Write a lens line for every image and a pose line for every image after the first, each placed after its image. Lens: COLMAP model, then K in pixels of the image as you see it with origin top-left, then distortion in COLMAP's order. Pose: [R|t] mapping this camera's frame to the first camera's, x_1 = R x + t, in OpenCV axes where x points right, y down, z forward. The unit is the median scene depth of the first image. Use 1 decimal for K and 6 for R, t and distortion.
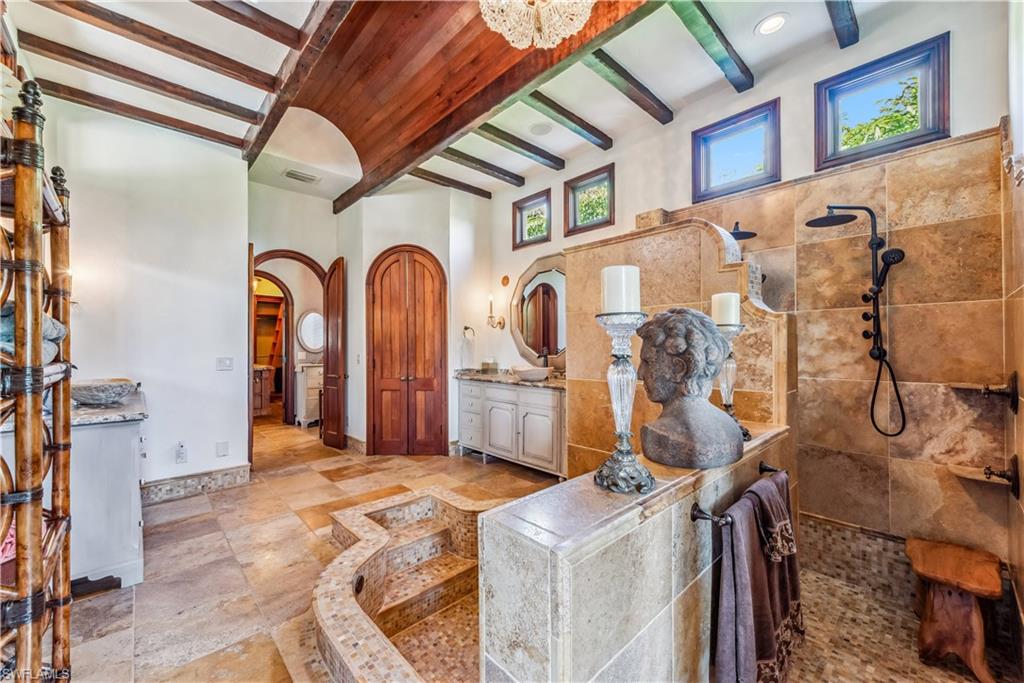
lens RADIAL K [[398.4, 0, 508.7], [0, 398.4, 341.4], [0, 0, 1]] dist [0.006535, -0.000169]
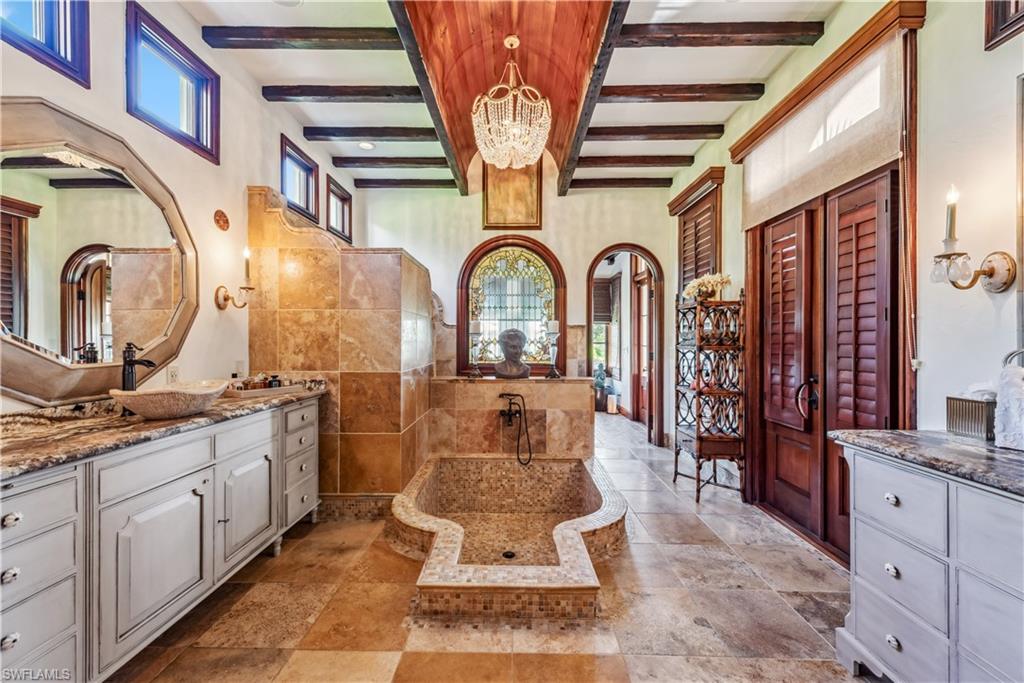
lens RADIAL K [[398.4, 0, 510.4], [0, 398.4, 344.4], [0, 0, 1]] dist [0.006535, -0.000169]
pose [[-0.728245, 0.005883, 0.685292, -0.807293], [0.003586, 0.999982, -0.004773, 0.031174], [-0.685308, -0.001018, -0.728253, 1.607653]]
